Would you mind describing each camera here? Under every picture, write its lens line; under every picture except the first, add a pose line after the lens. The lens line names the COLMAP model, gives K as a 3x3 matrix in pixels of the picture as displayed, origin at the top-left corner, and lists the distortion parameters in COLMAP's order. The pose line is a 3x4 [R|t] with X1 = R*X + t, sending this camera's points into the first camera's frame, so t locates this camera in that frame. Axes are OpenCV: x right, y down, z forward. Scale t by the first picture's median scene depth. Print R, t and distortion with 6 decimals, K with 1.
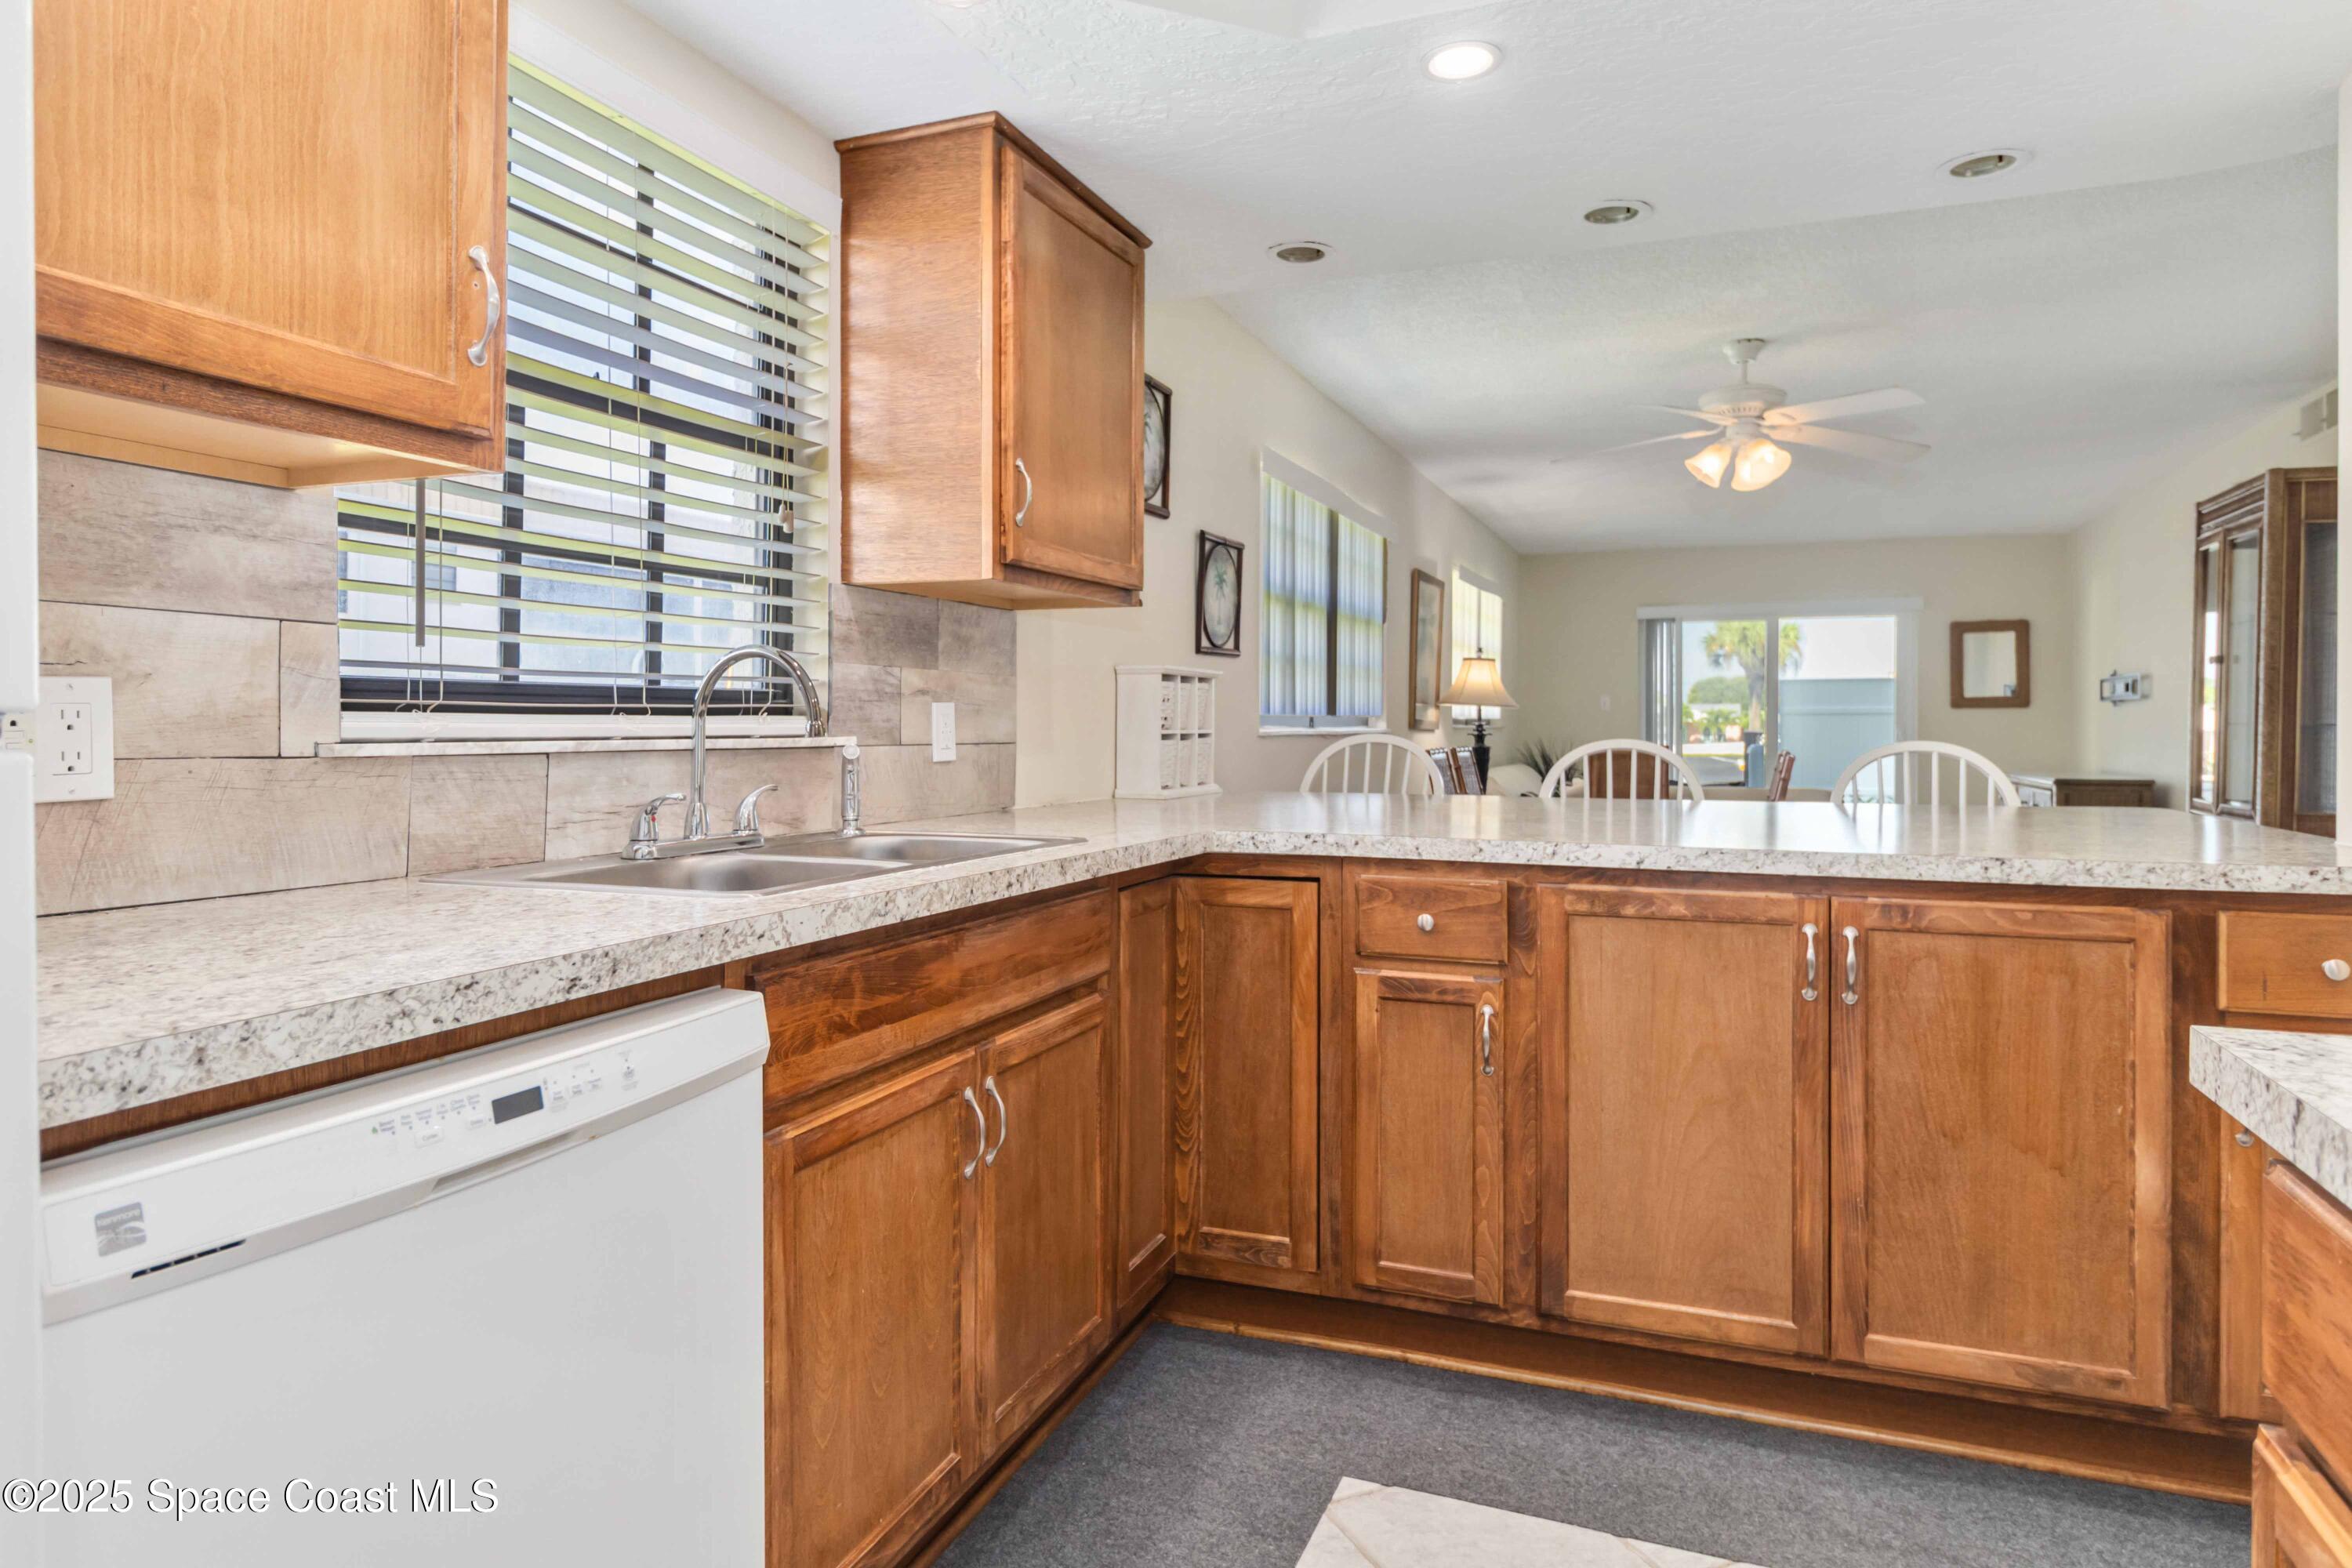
lens RADIAL K [[1361.6, 0, 1181.5], [0, 1361.6, 735.2], [0, 0, 1]] dist [0.003312, -0.004794]
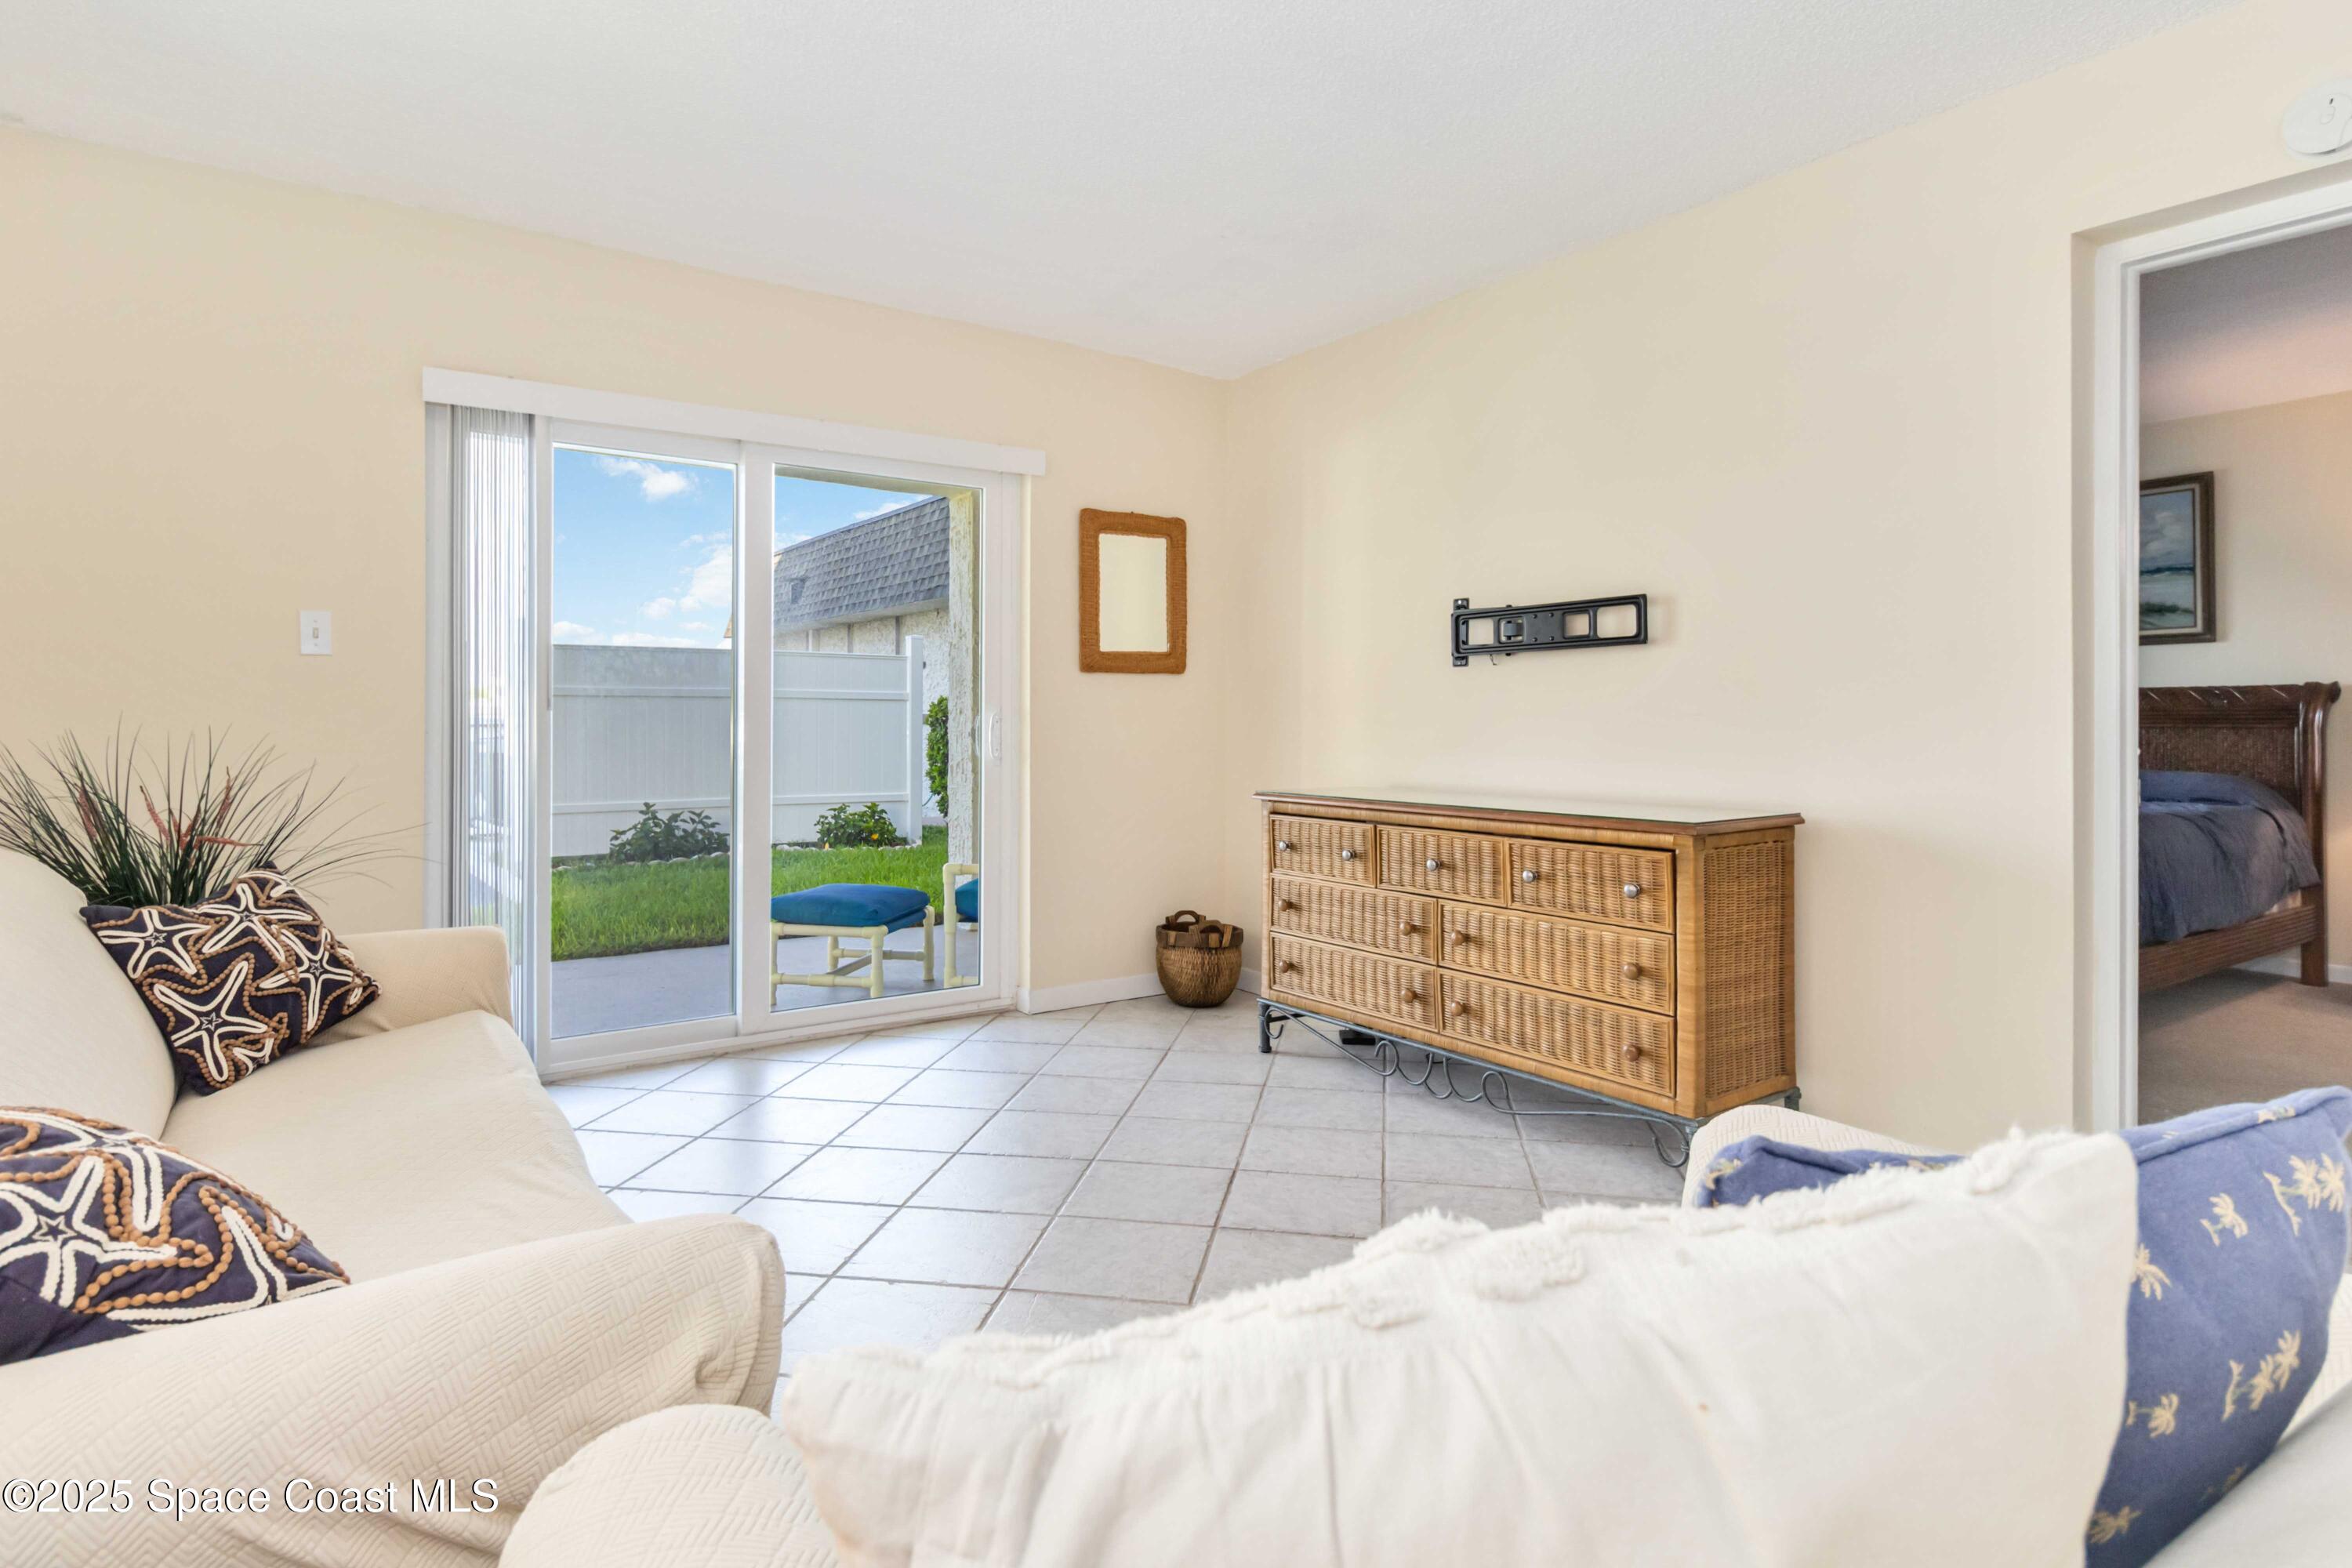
lens RADIAL K [[1234.8, 0, 1167.4], [0, 1234.8, 718.3], [0, 0, 1]] dist [0.000954, -0.000184]
pose [[0.539055, 0.001912, 0.842268, 0.760717], [0.005110, 0.999972, -0.005541, 0.006391], [-0.842255, 0.007291, 0.539030, 3.041921]]
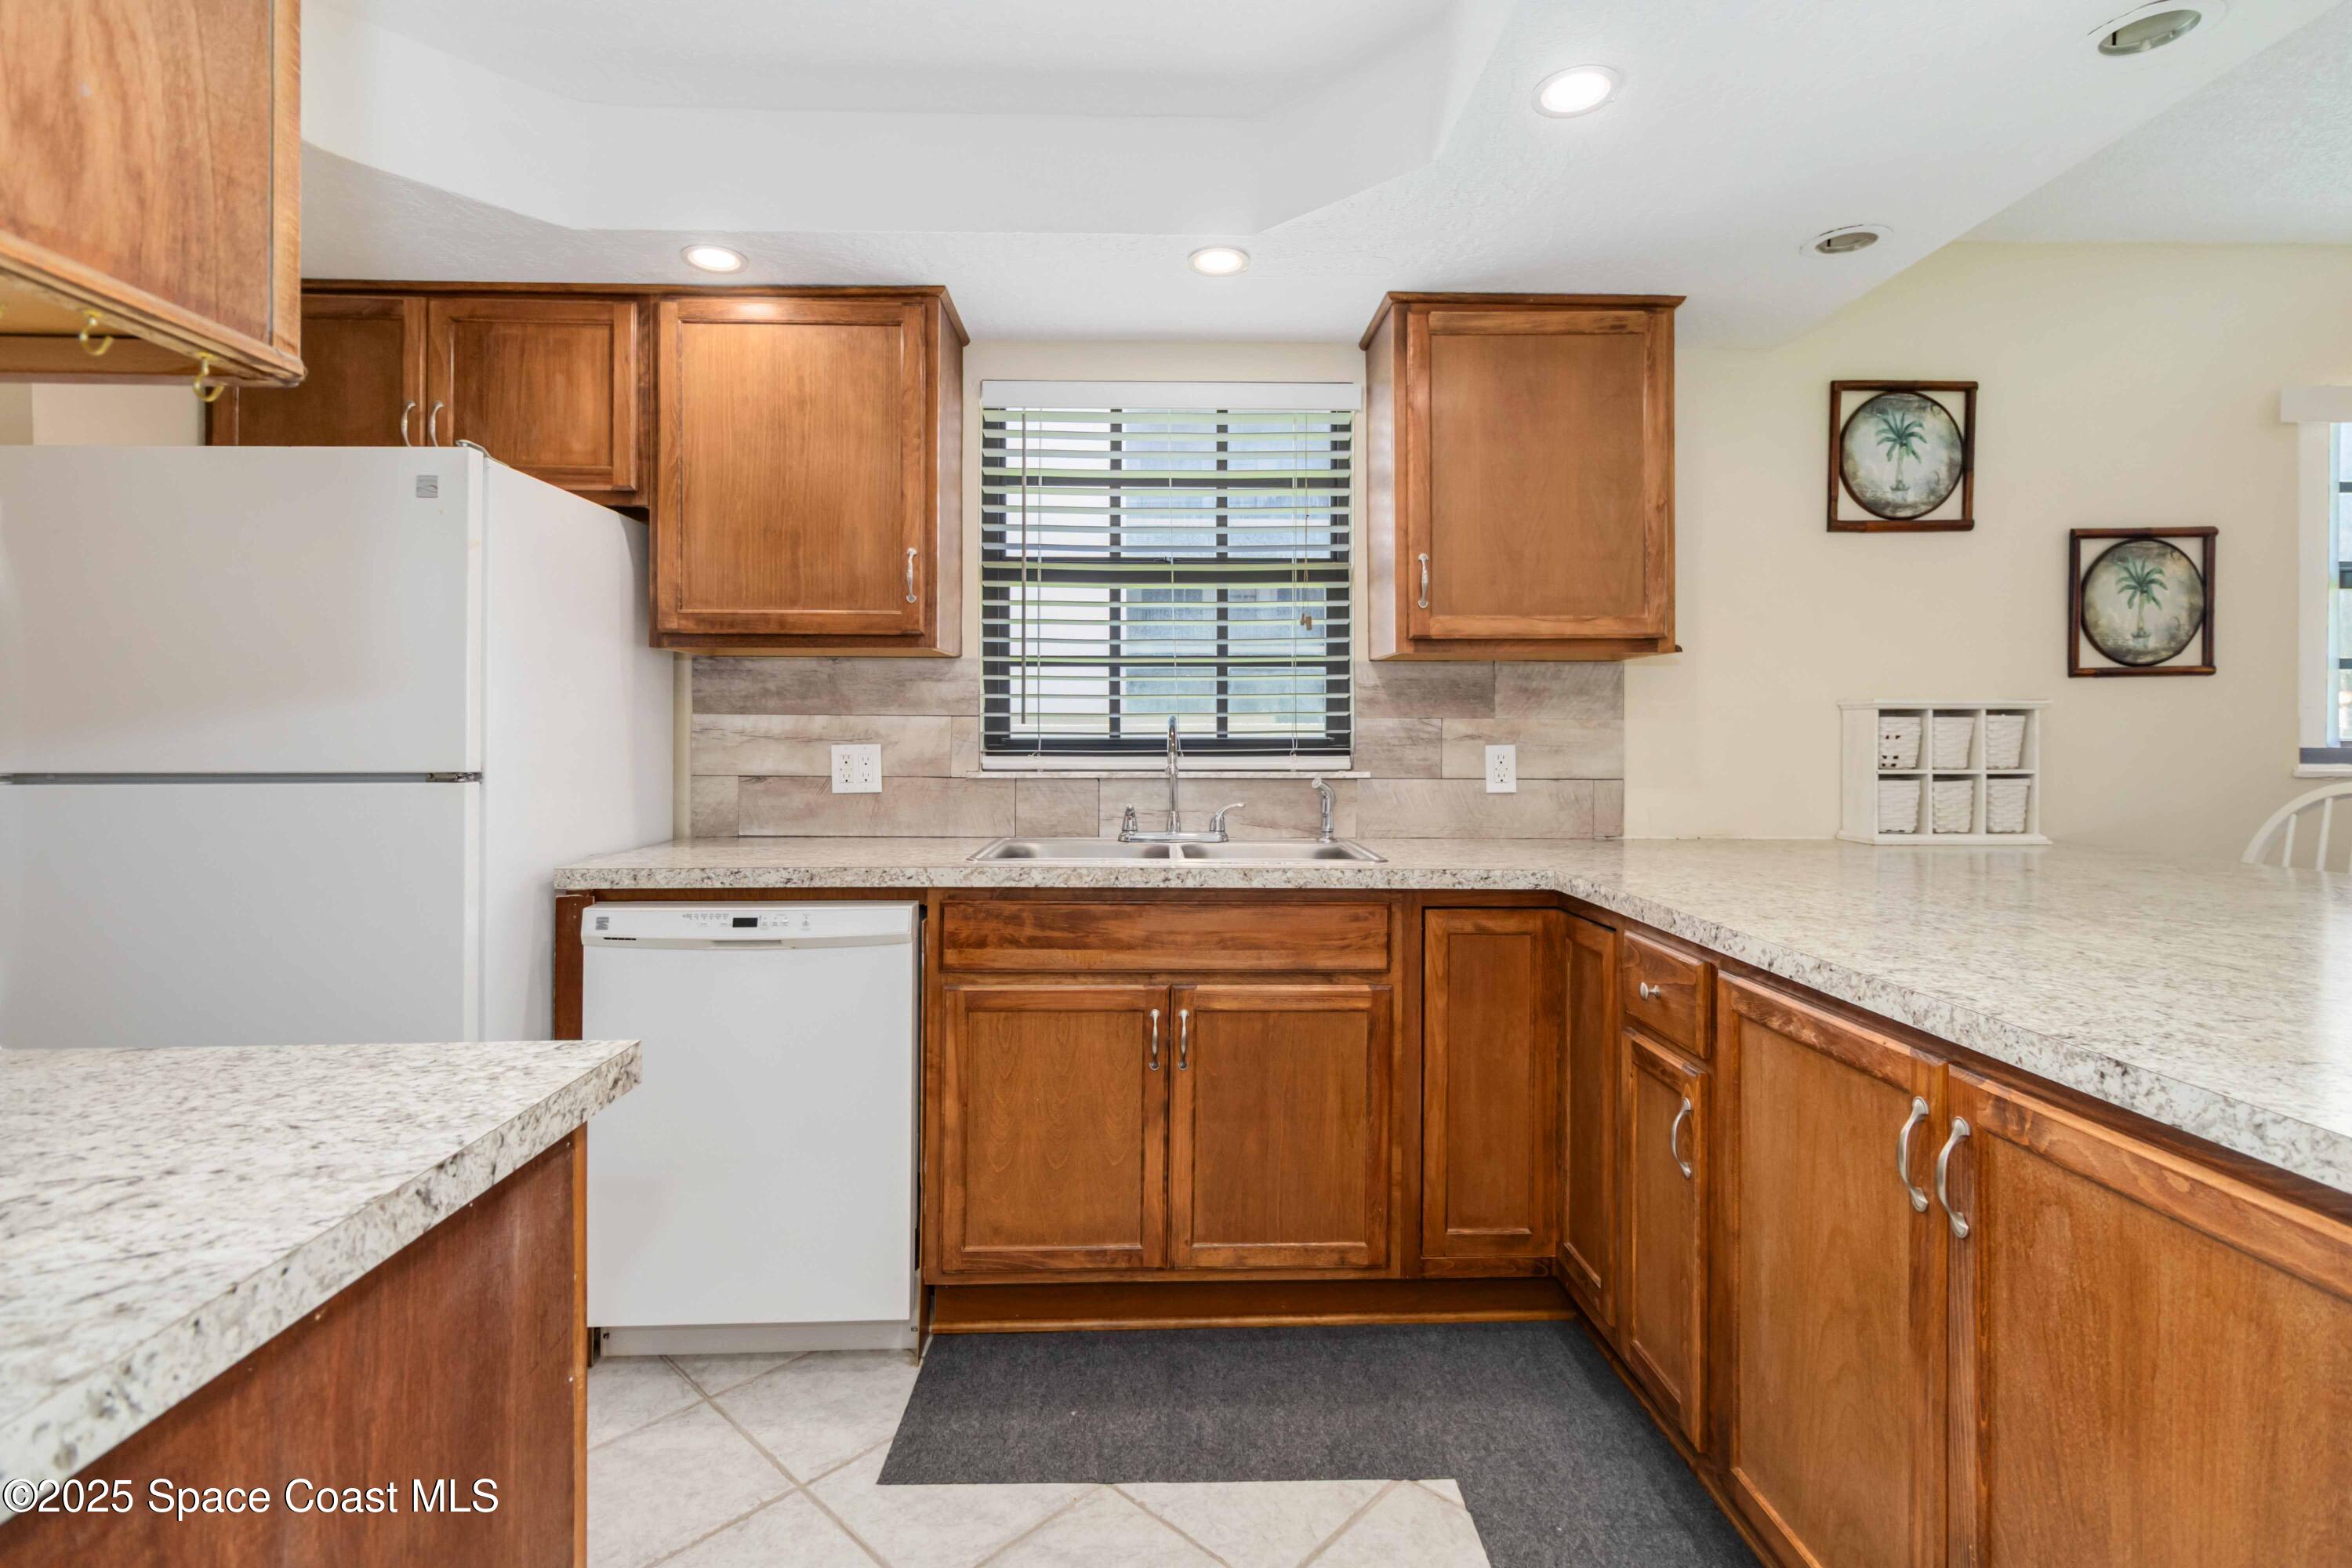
lens RADIAL K [[1104.7, 0, 1170.8], [0, 1104.7, 731.5], [0, 0, 1]] dist [0.003837, 0.000481]
pose [[0.394368, -0.001765, -0.918951, 0.756731], [-0.007827, 0.999955, -0.005280, -0.034649], [0.918919, 0.009275, 0.394337, 0.405081]]
